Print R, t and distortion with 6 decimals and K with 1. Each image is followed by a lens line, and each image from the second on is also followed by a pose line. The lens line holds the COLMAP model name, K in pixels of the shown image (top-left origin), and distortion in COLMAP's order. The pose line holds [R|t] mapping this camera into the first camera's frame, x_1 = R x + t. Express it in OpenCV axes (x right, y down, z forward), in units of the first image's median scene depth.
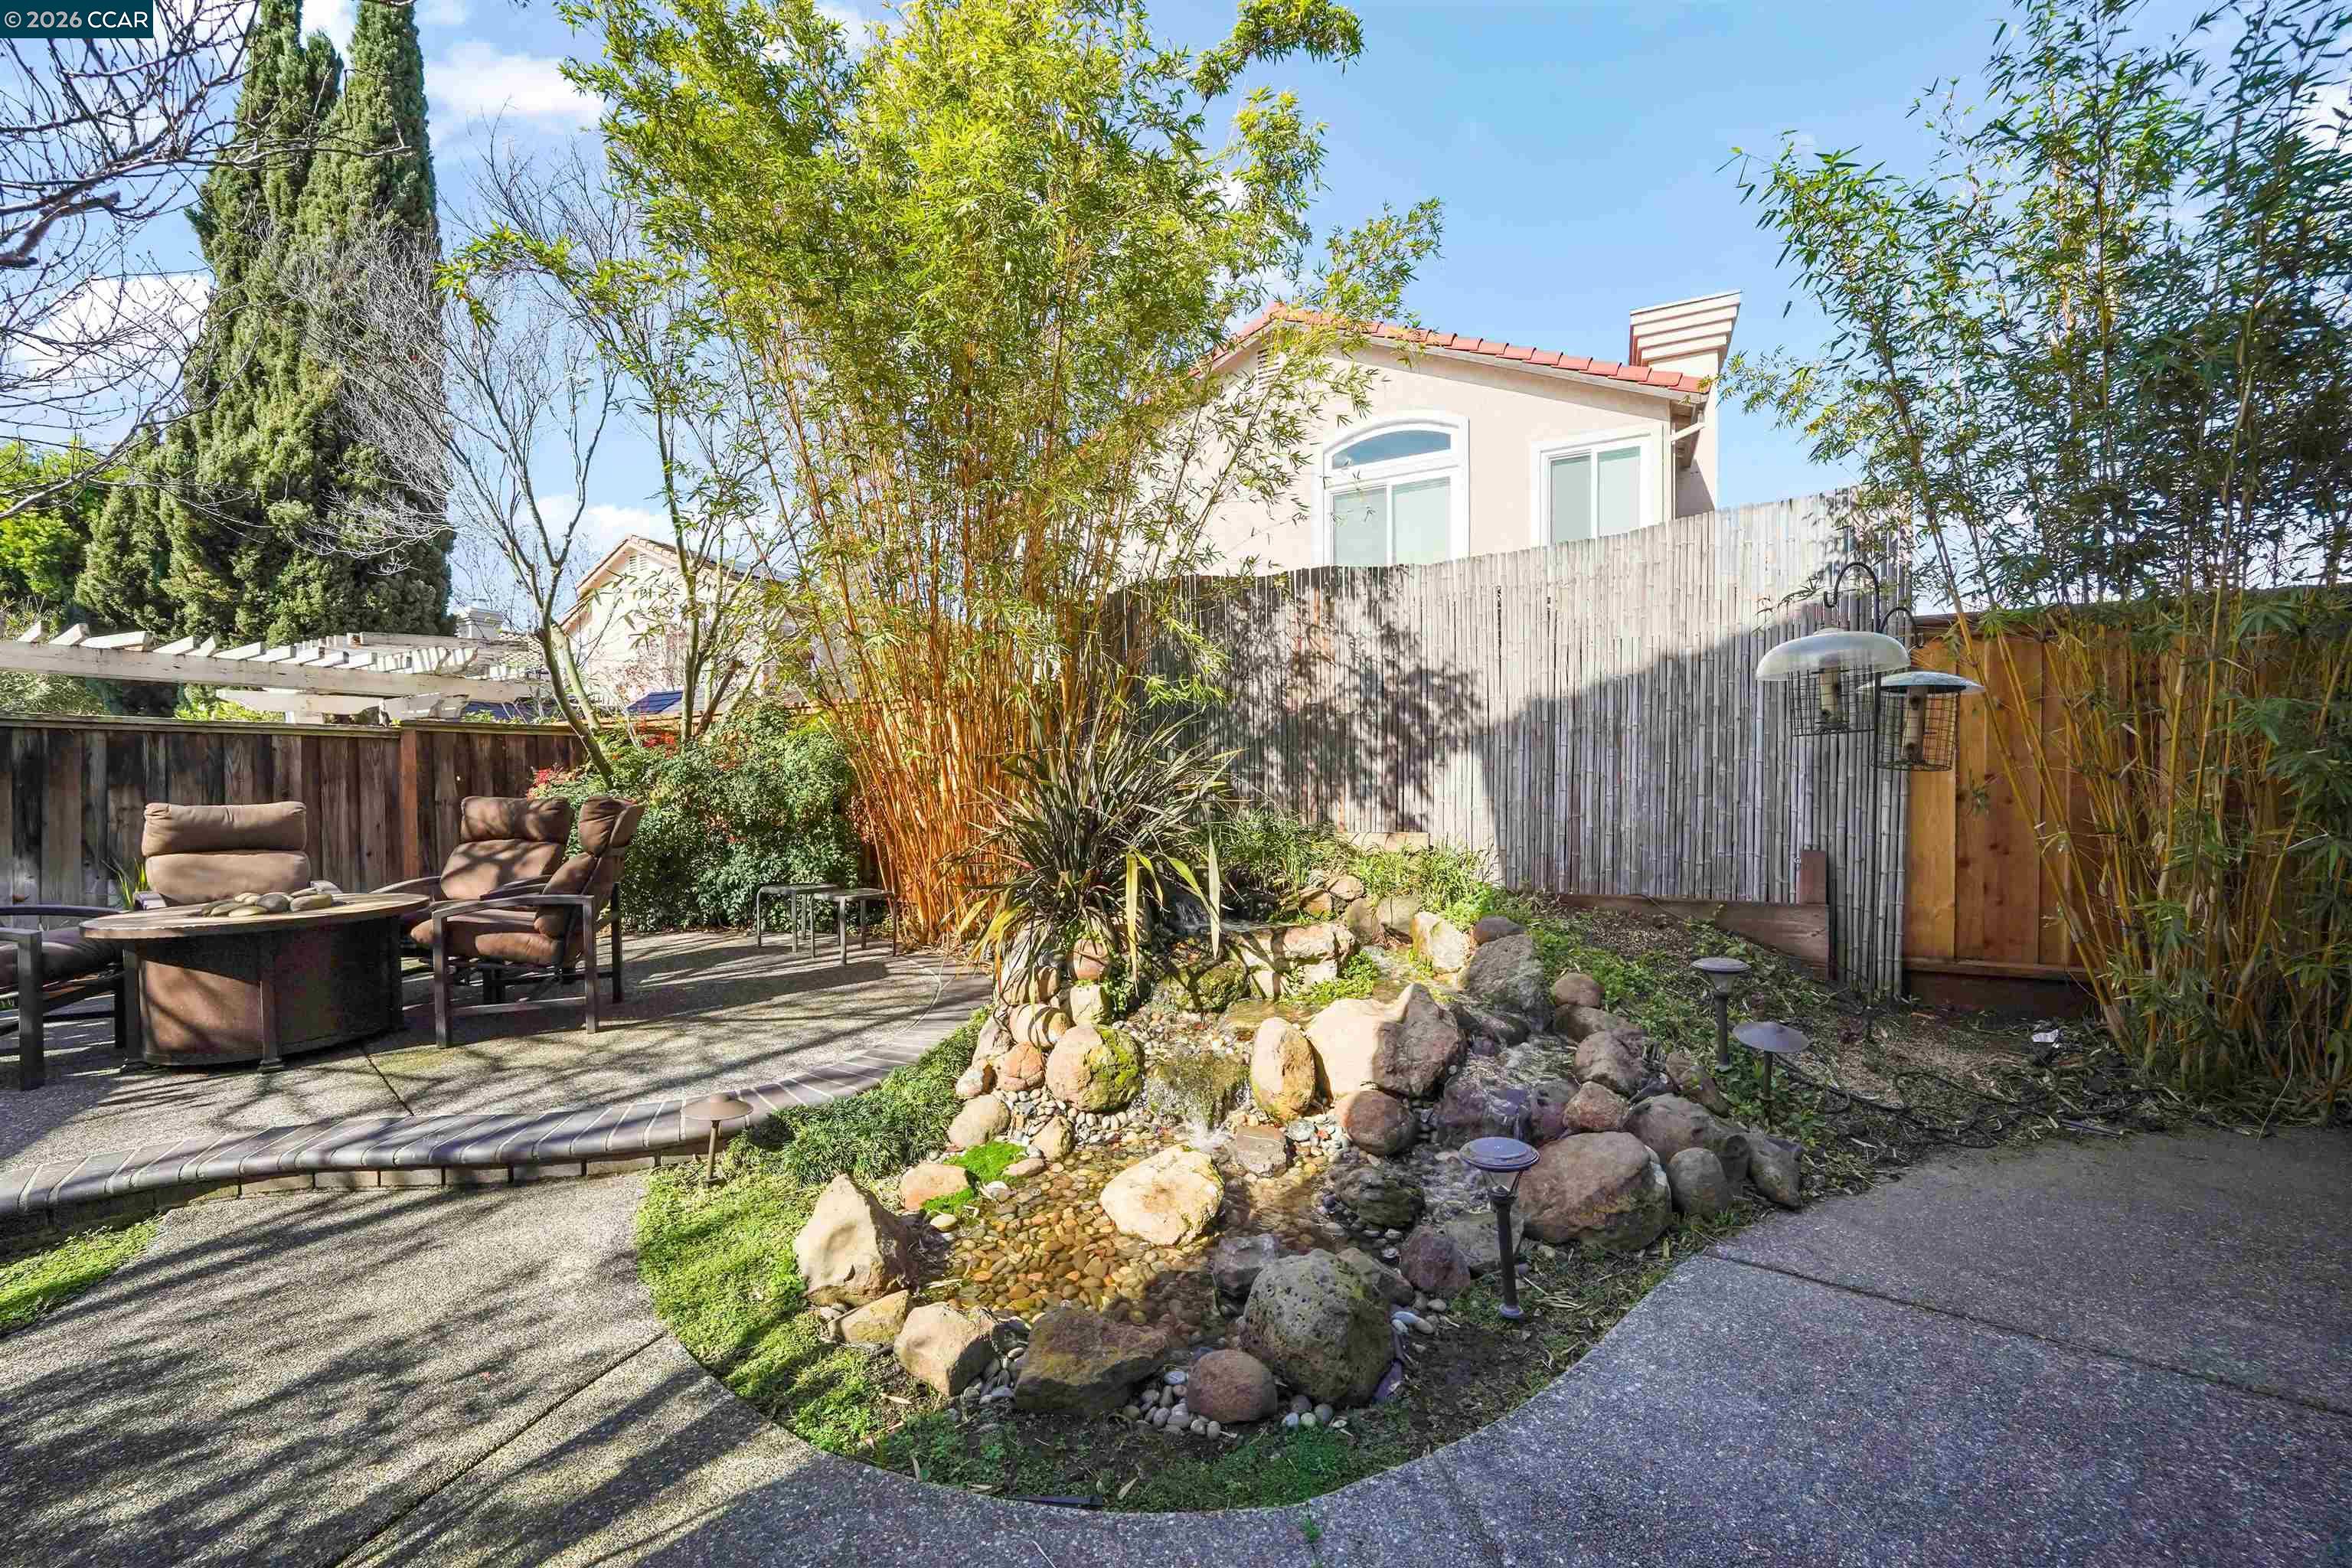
lens RADIAL K [[847.7, 0, 1176.0], [0, 847.7, 784.0], [0, 0, 1]] dist [-0.013421, 0.000064]
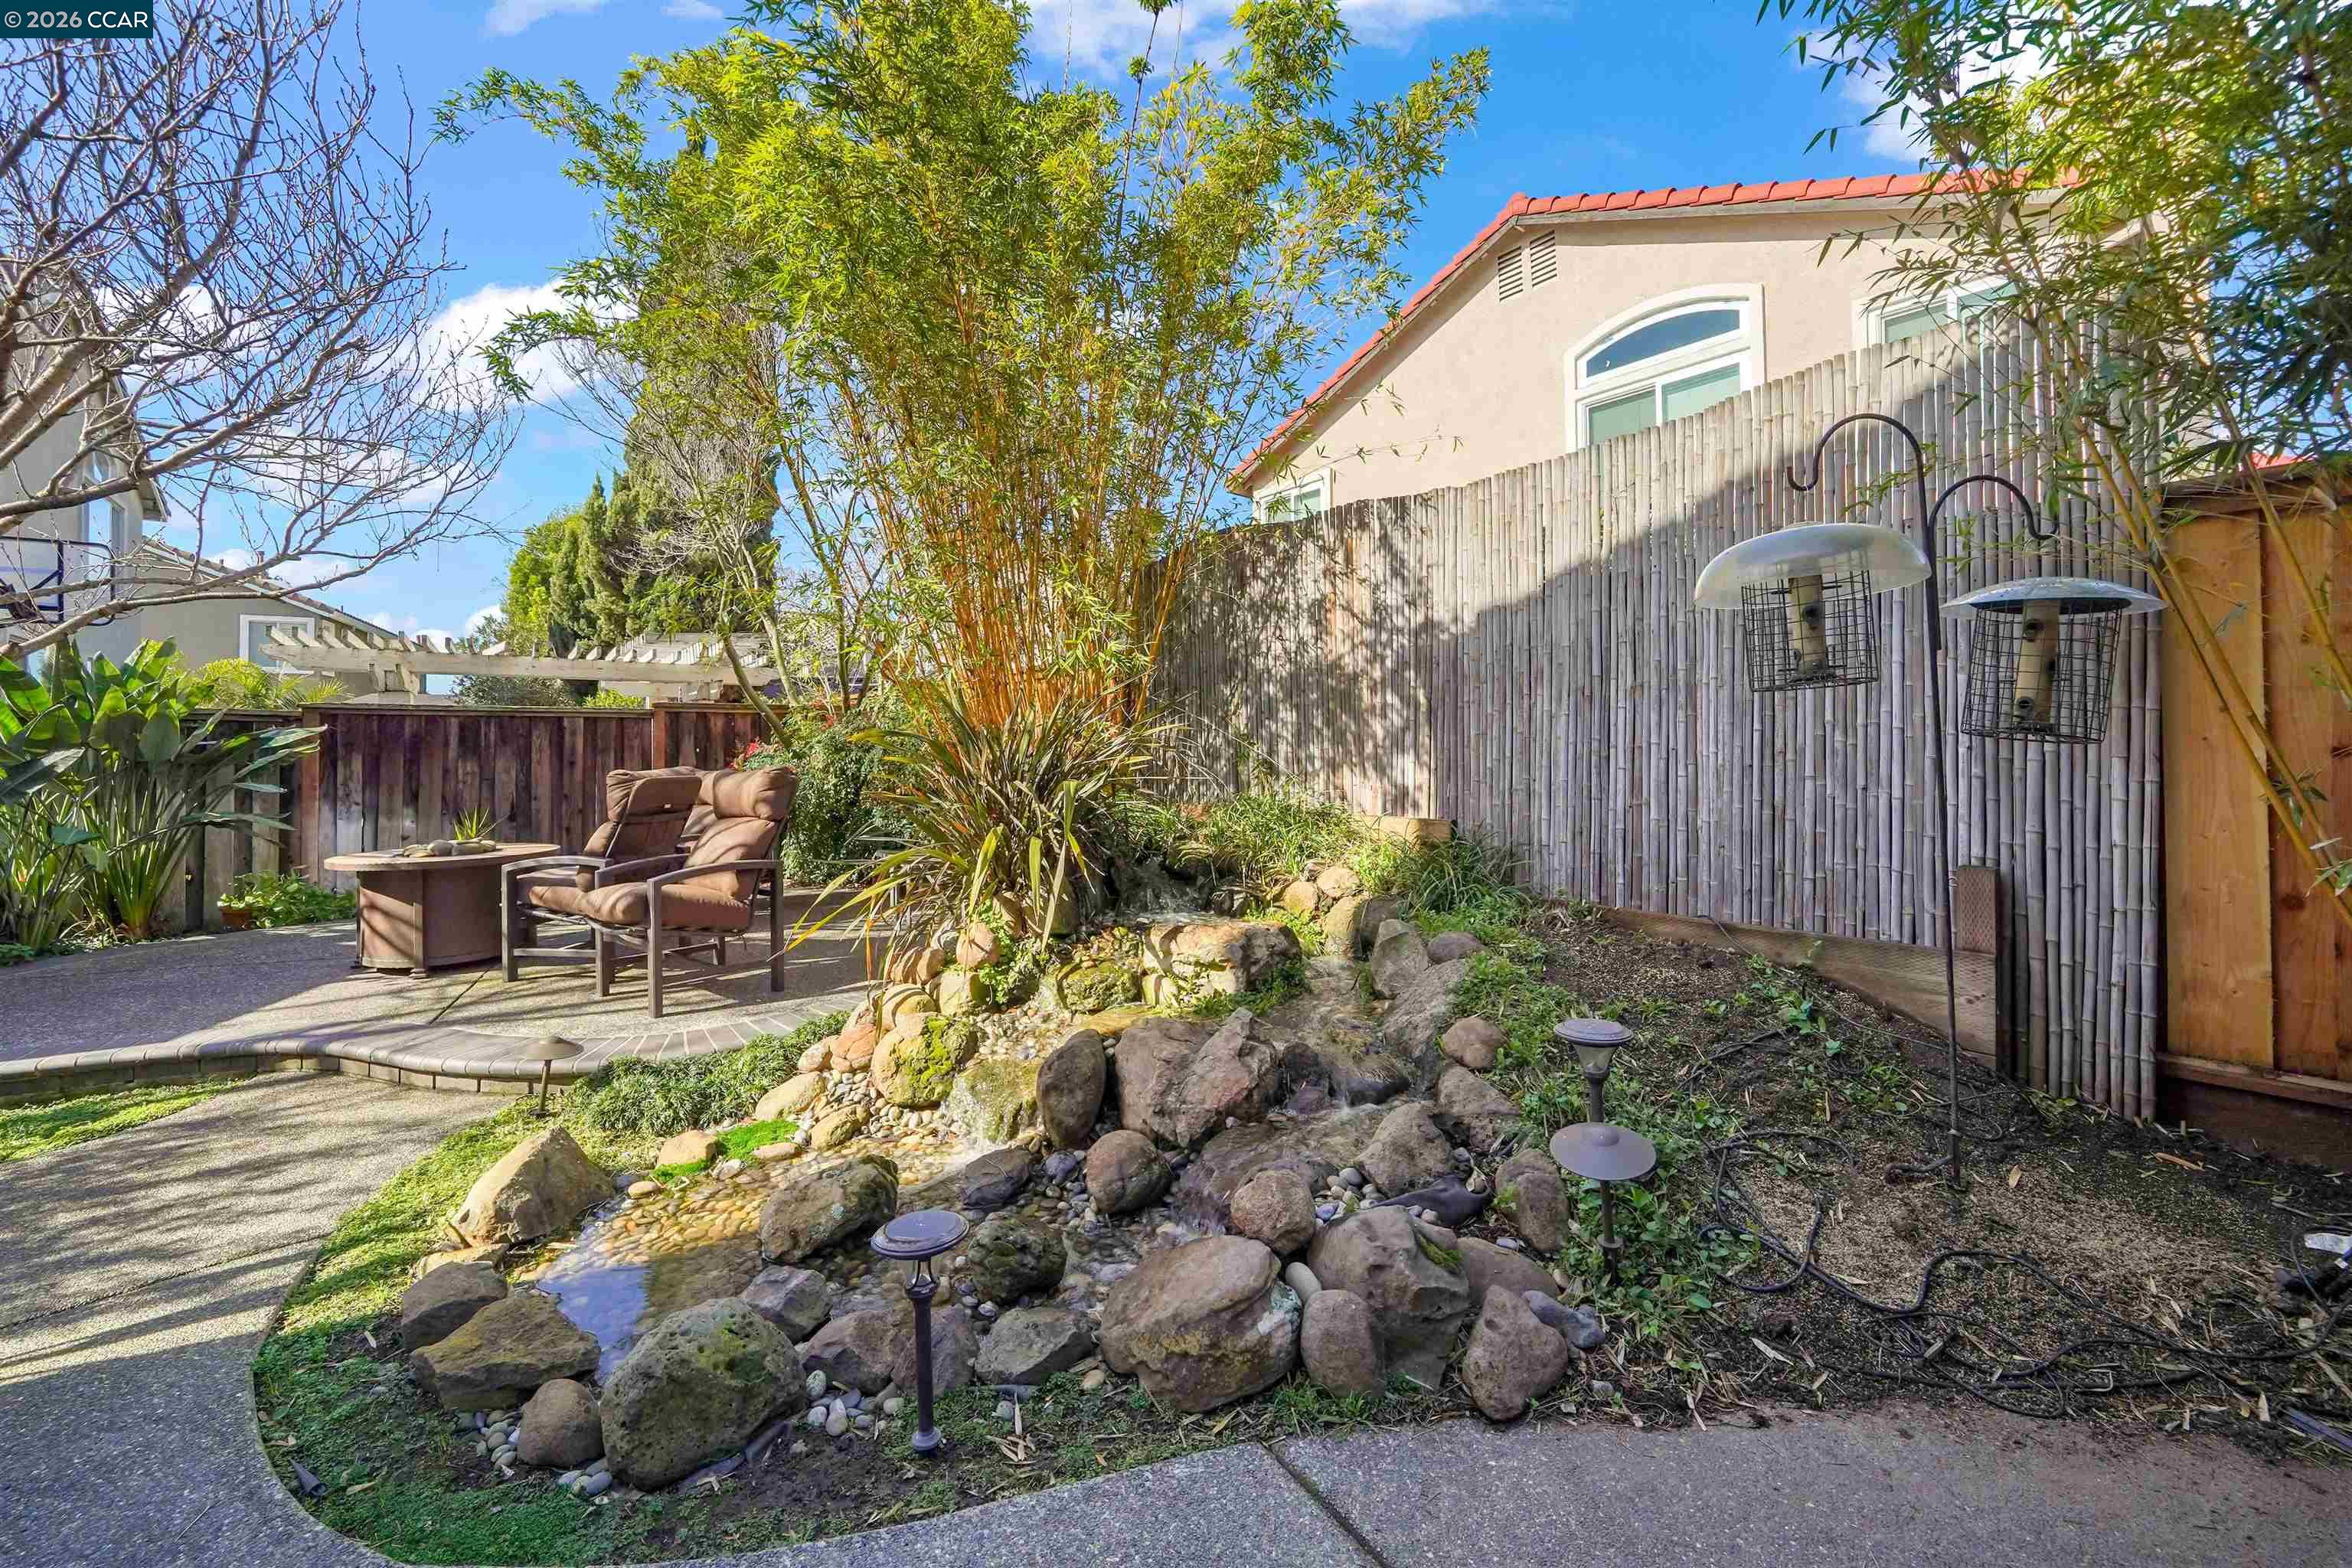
lens RADIAL K [[886.7, 0, 1175.2], [0, 886.7, 732.8], [0, 0, 1]] dist [-0.019481, 0.004300]
pose [[0.923129, -0.007472, -0.384418, 0.424083], [-0.000934, 0.999765, -0.021676, -0.006754], [0.384490, 0.020368, 0.922905, 0.146786]]
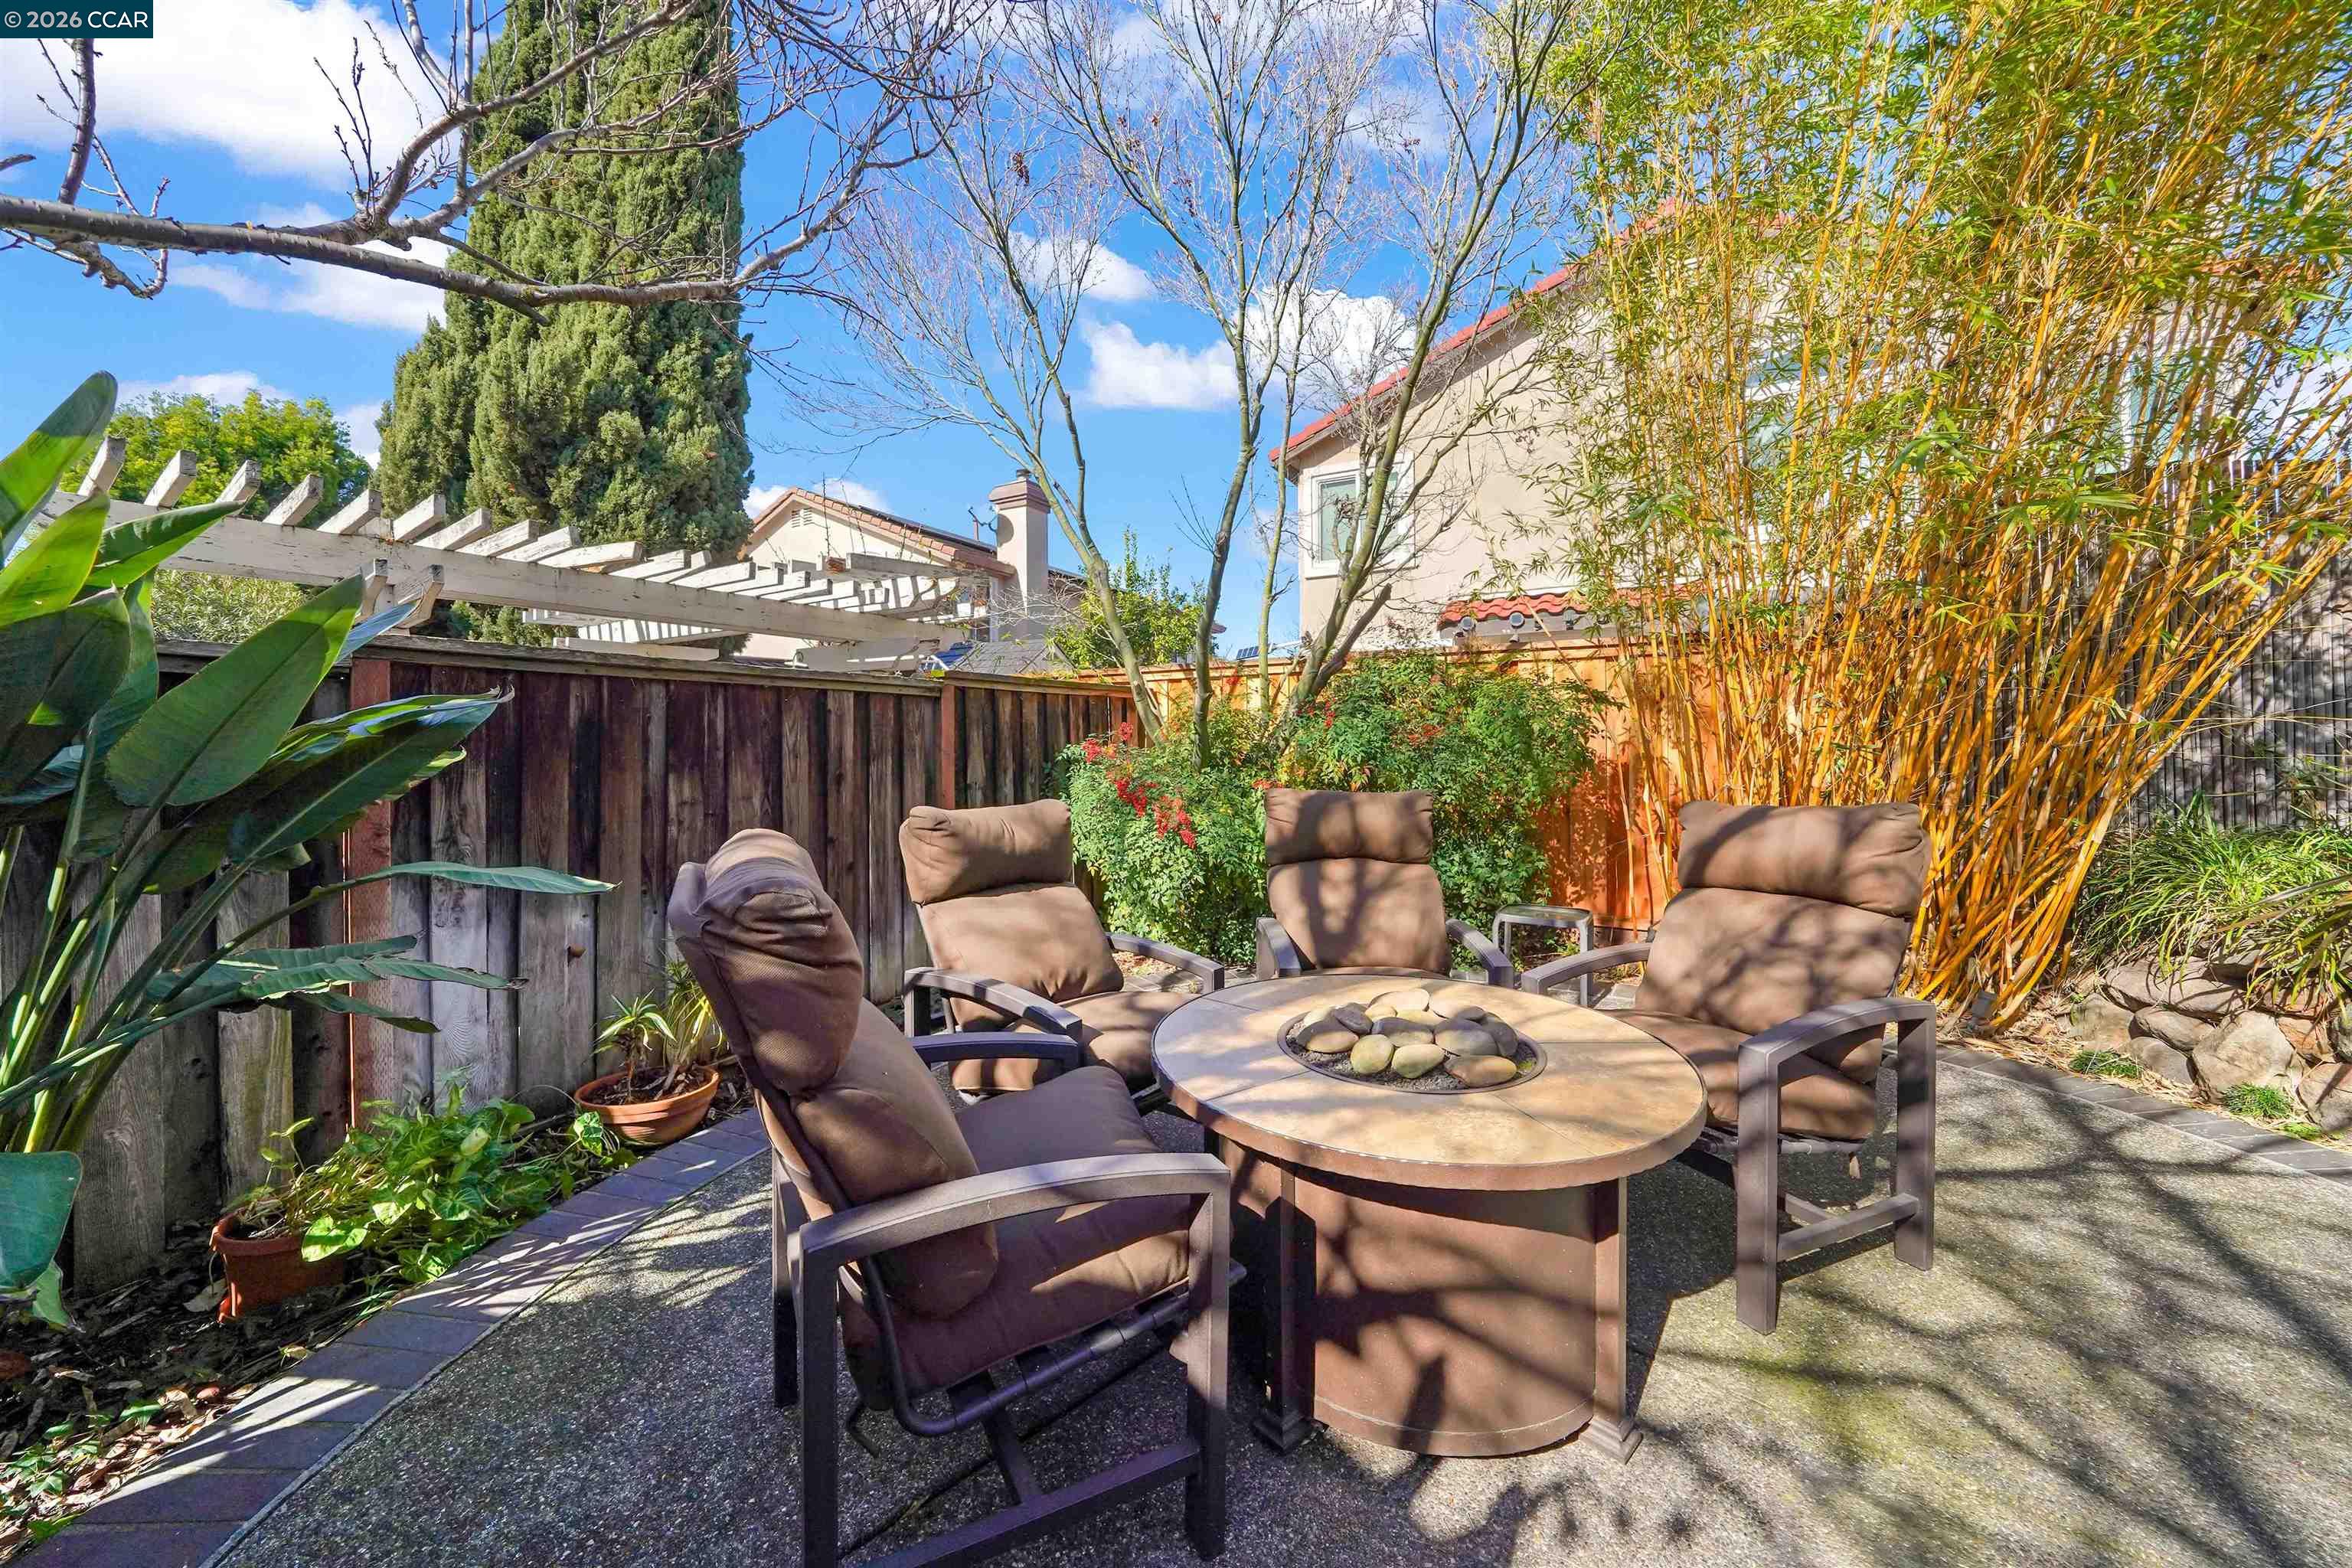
lens RADIAL K [[859.5, 0, 1178.2], [0, 859.5, 738.1], [0, 0, 1]] dist [-0.027013, 0.000022]
pose [[0.998710, 0.010796, -0.049625, -1.030567], [-0.011673, 0.999780, -0.017410, -0.015152], [0.049426, 0.017967, 0.998616, 0.428369]]
